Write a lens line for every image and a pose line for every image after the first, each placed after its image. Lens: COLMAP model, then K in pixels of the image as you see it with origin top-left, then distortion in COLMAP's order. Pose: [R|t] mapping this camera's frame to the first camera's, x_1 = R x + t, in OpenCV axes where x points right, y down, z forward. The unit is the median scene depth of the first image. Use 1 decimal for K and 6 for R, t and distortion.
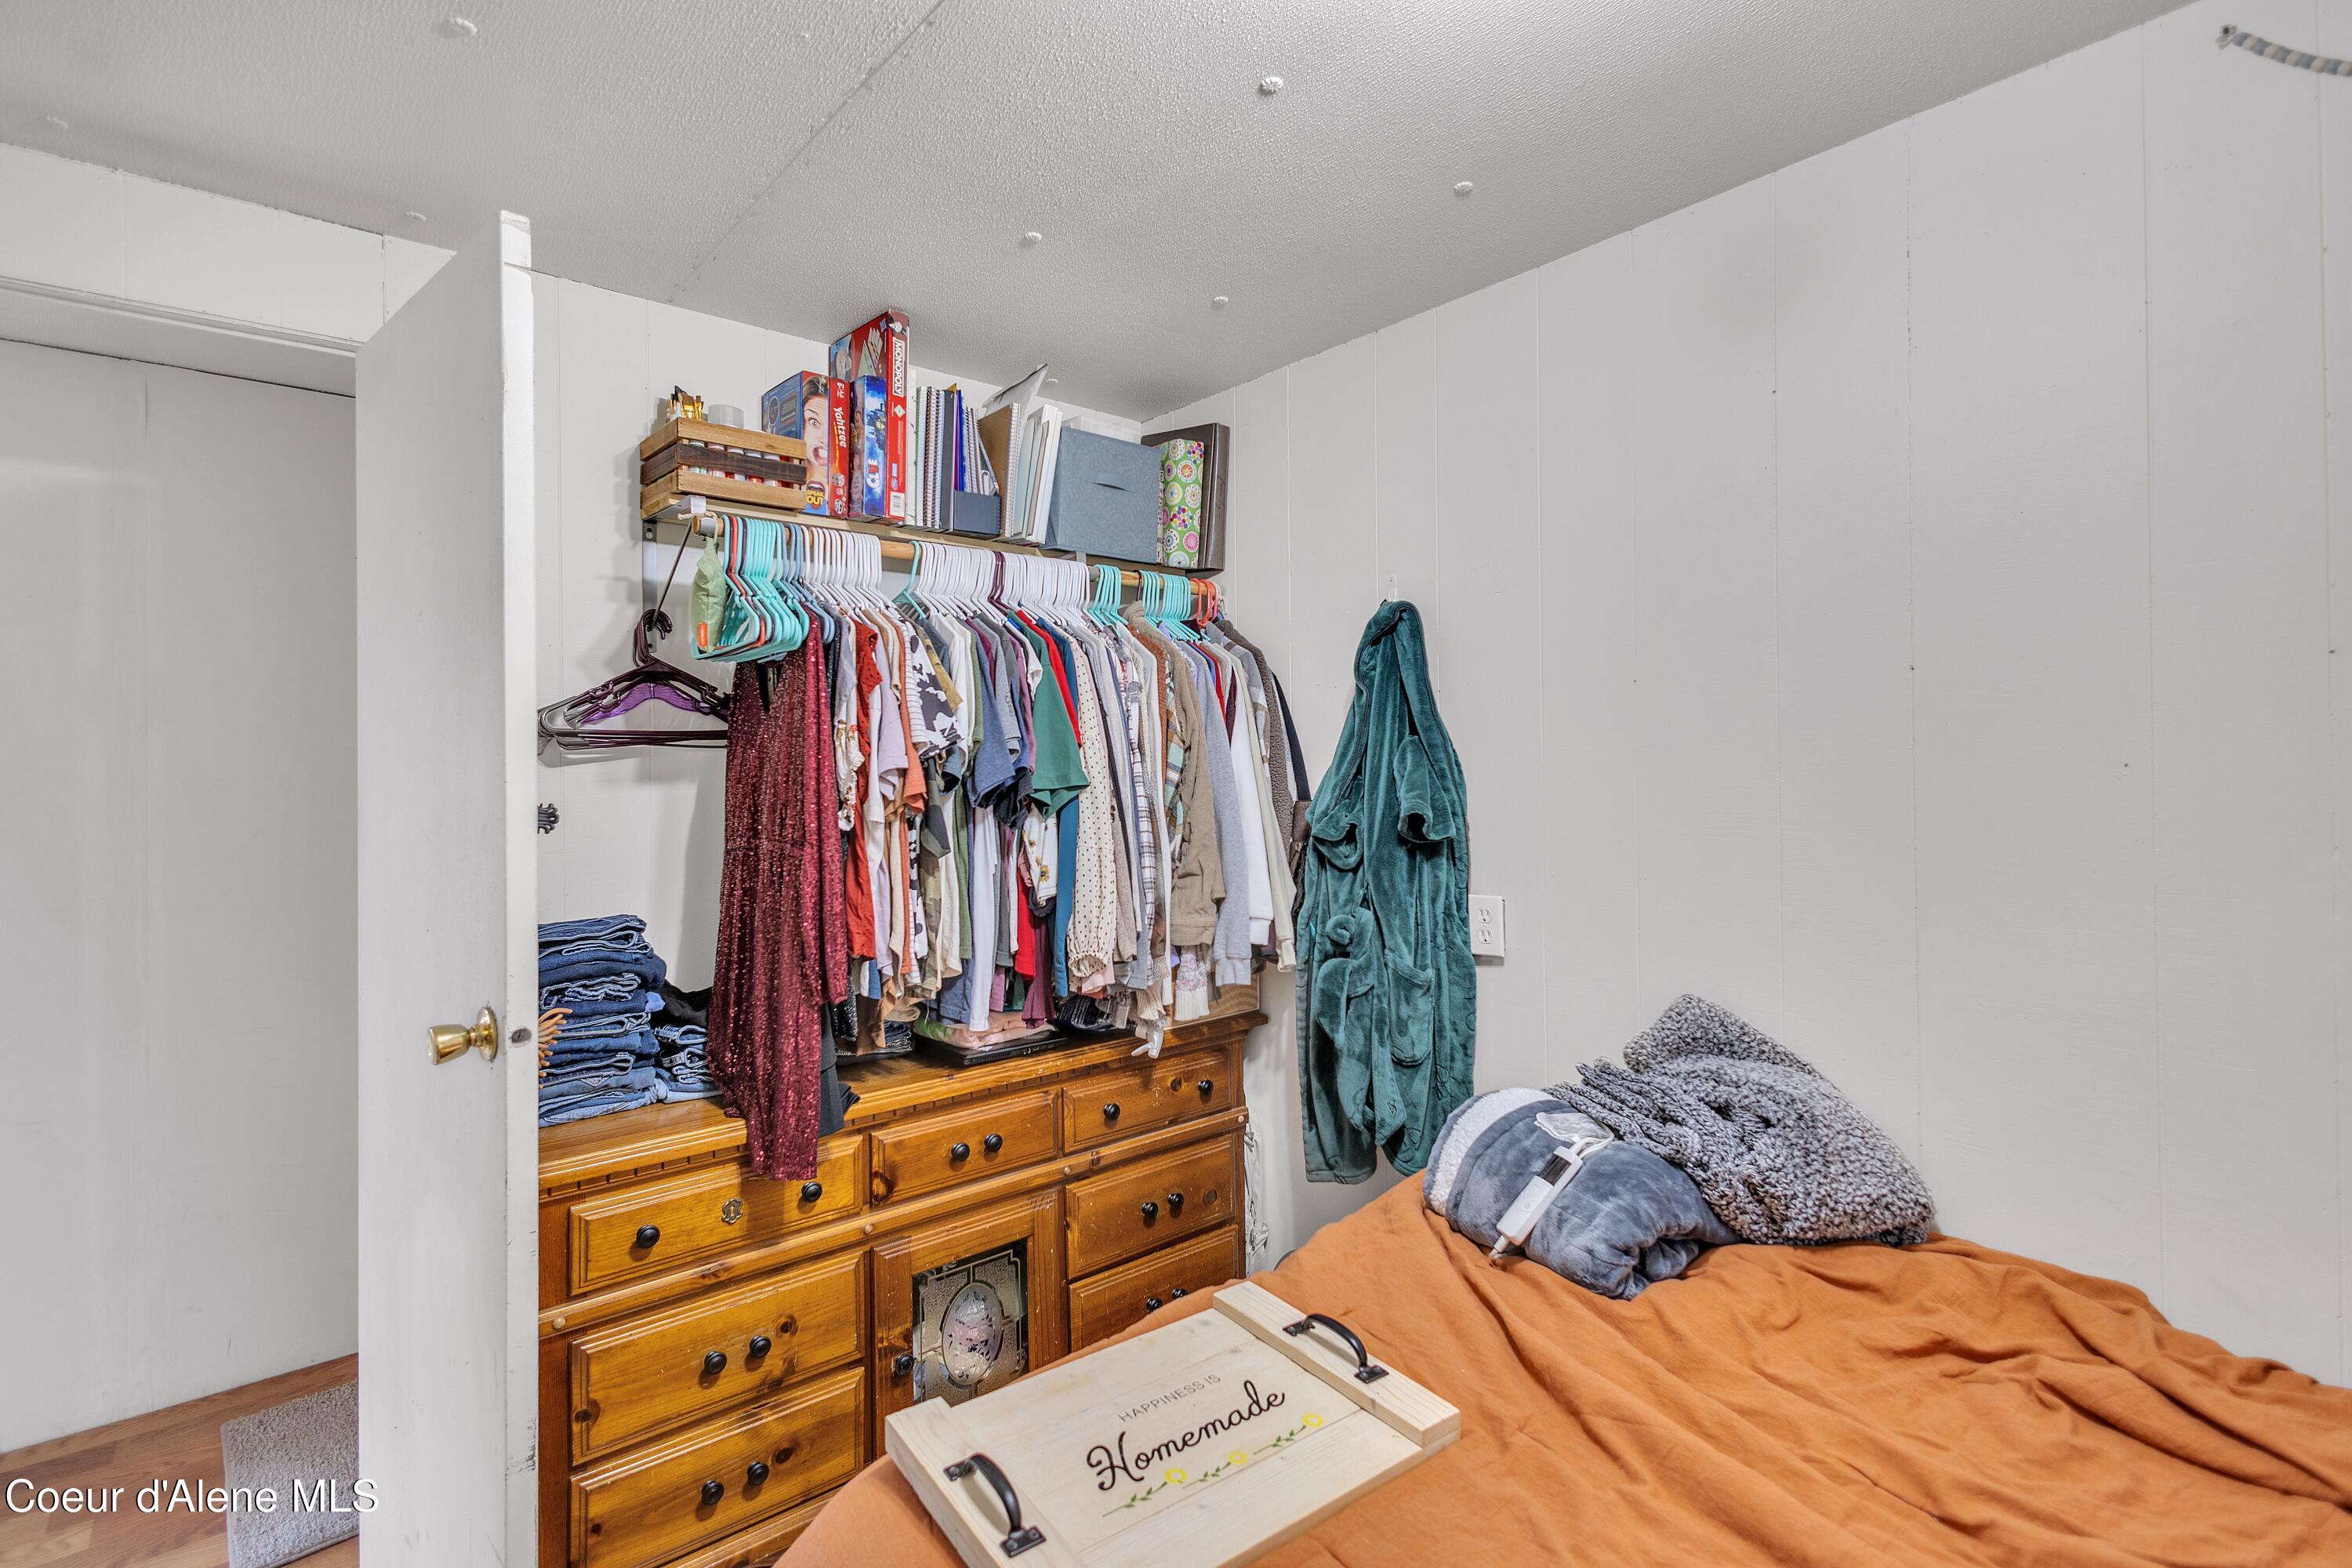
lens RADIAL K [[1097.4, 0, 1171.1], [0, 1097.4, 778.8], [0, 0, 1]] dist [0.000655, -0.000092]
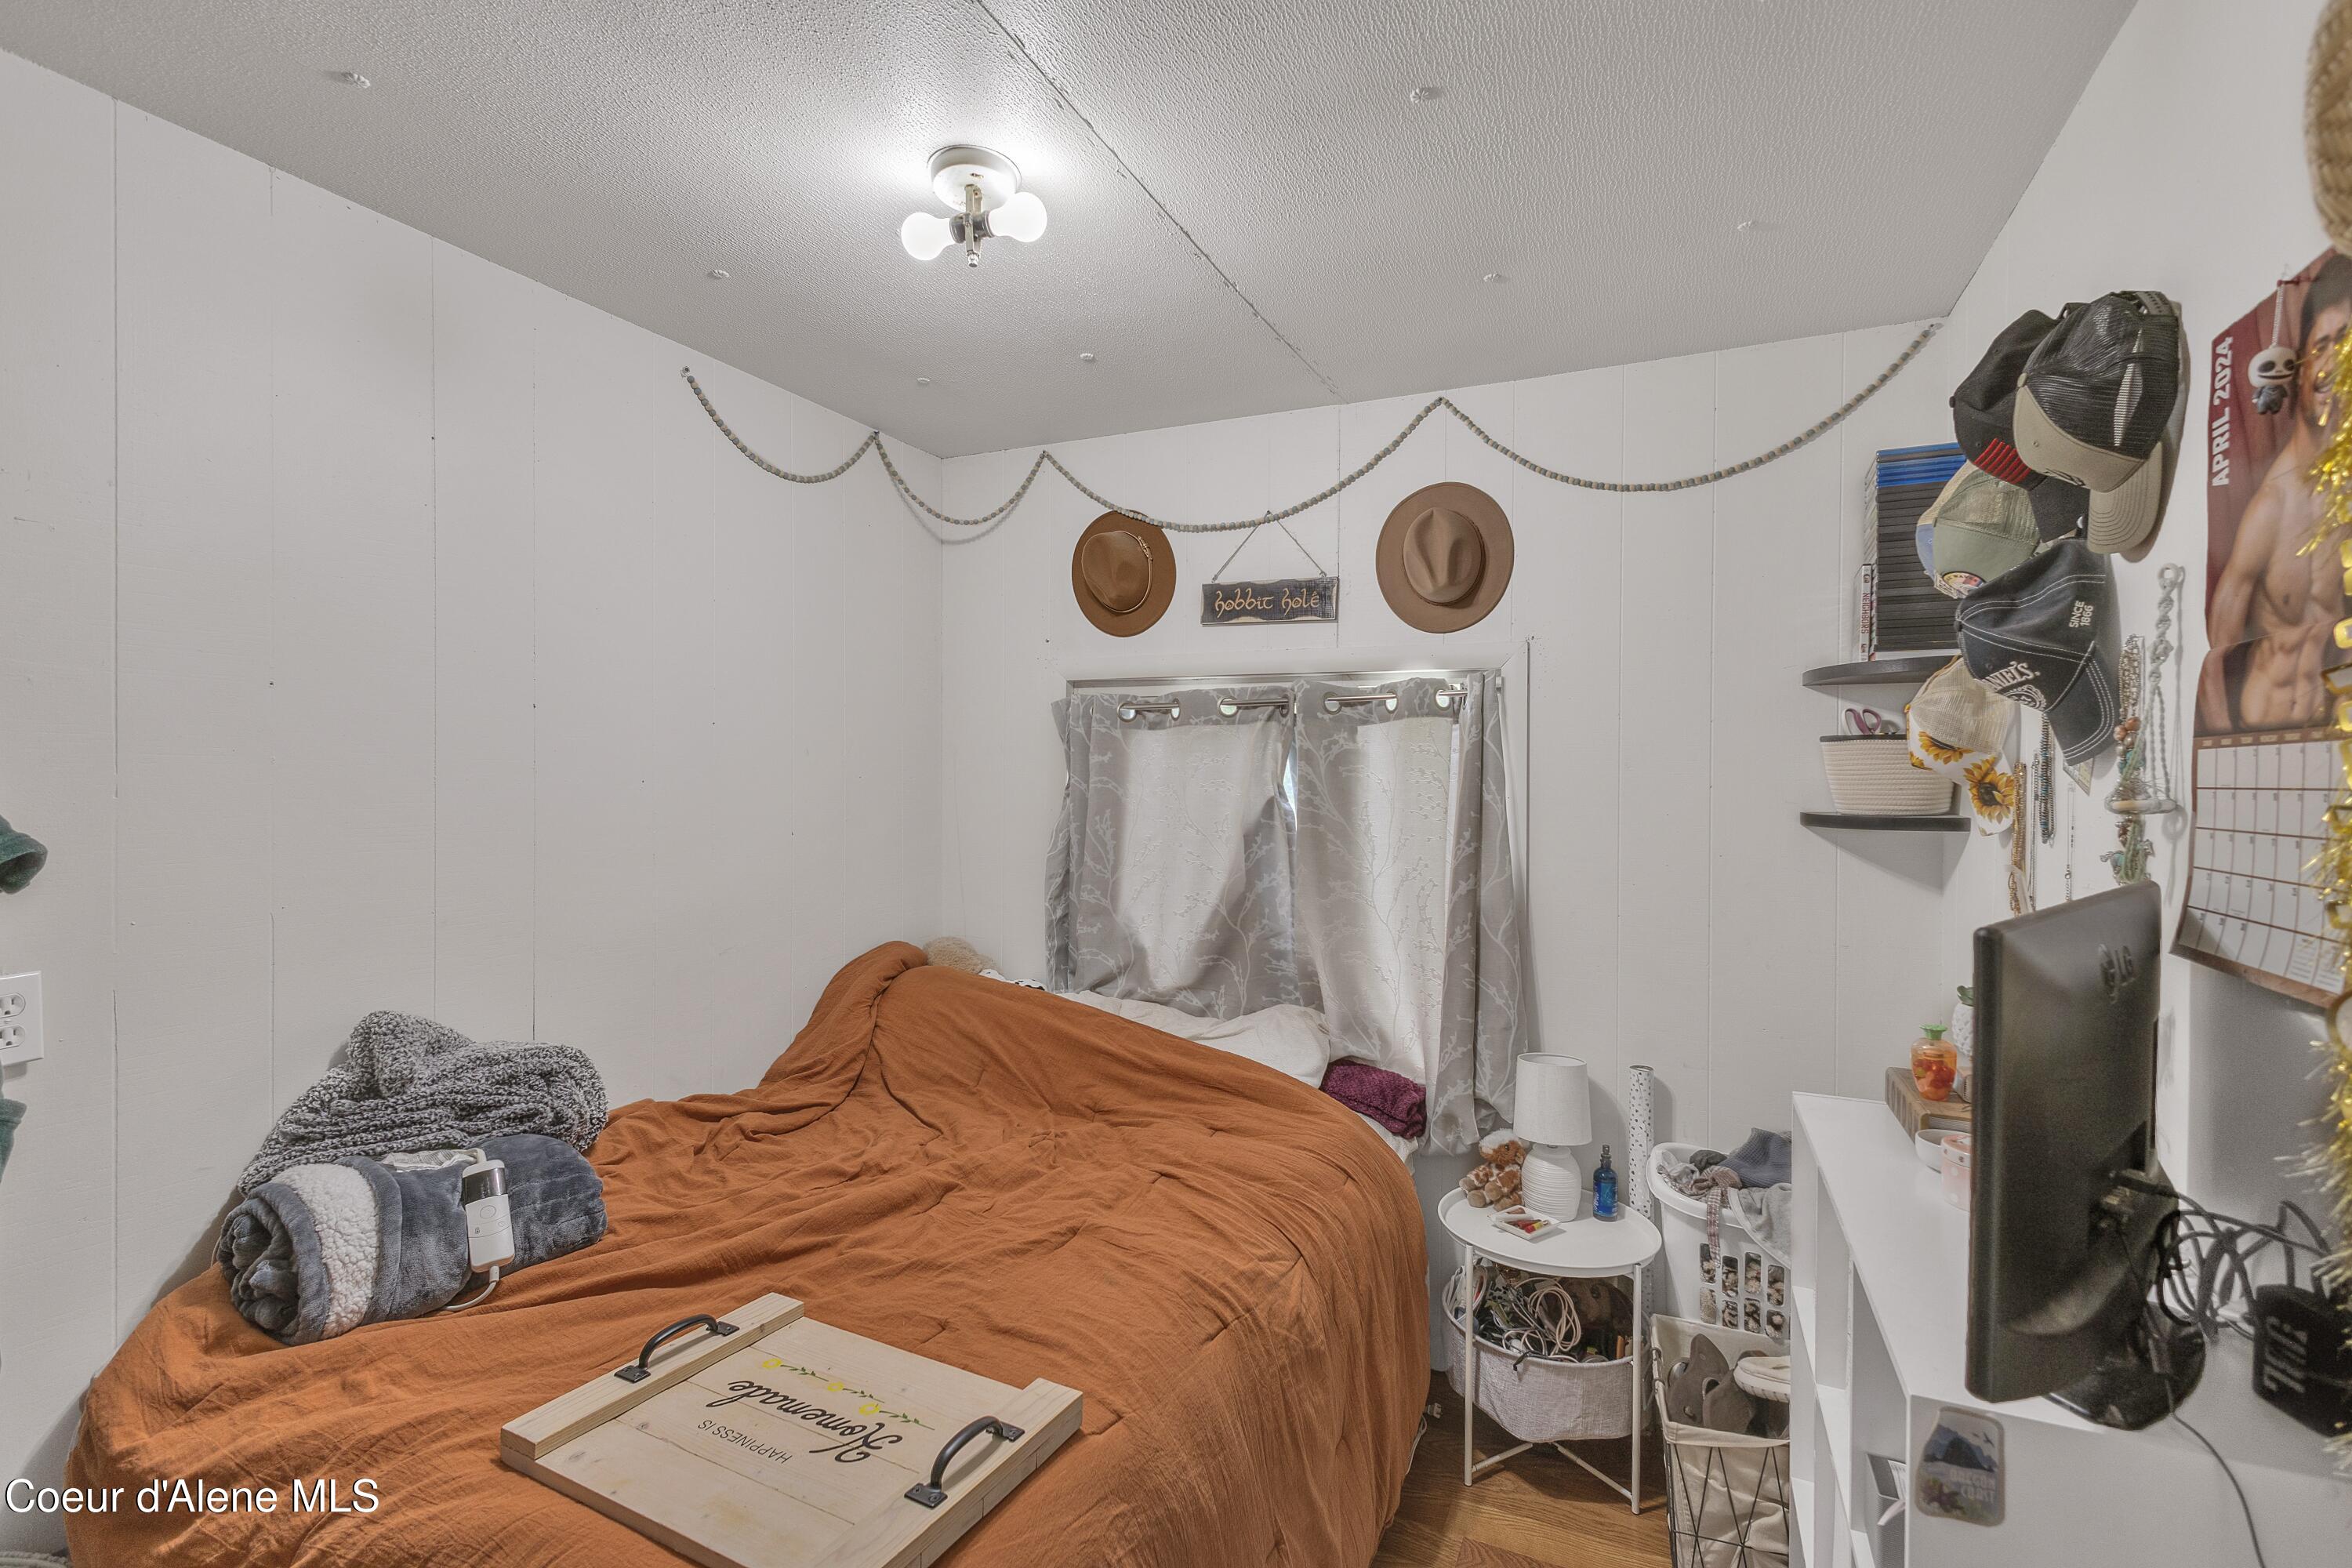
lens RADIAL K [[1097.4, 0, 1171.1], [0, 1097.4, 778.8], [0, 0, 1]] dist [0.000655, -0.000092]
pose [[-0.421299, 0.002263, 0.906919, -1.069347], [0.001077, 0.999997, -0.001995, -0.016793], [-0.906921, 0.000136, -0.421301, 1.099069]]
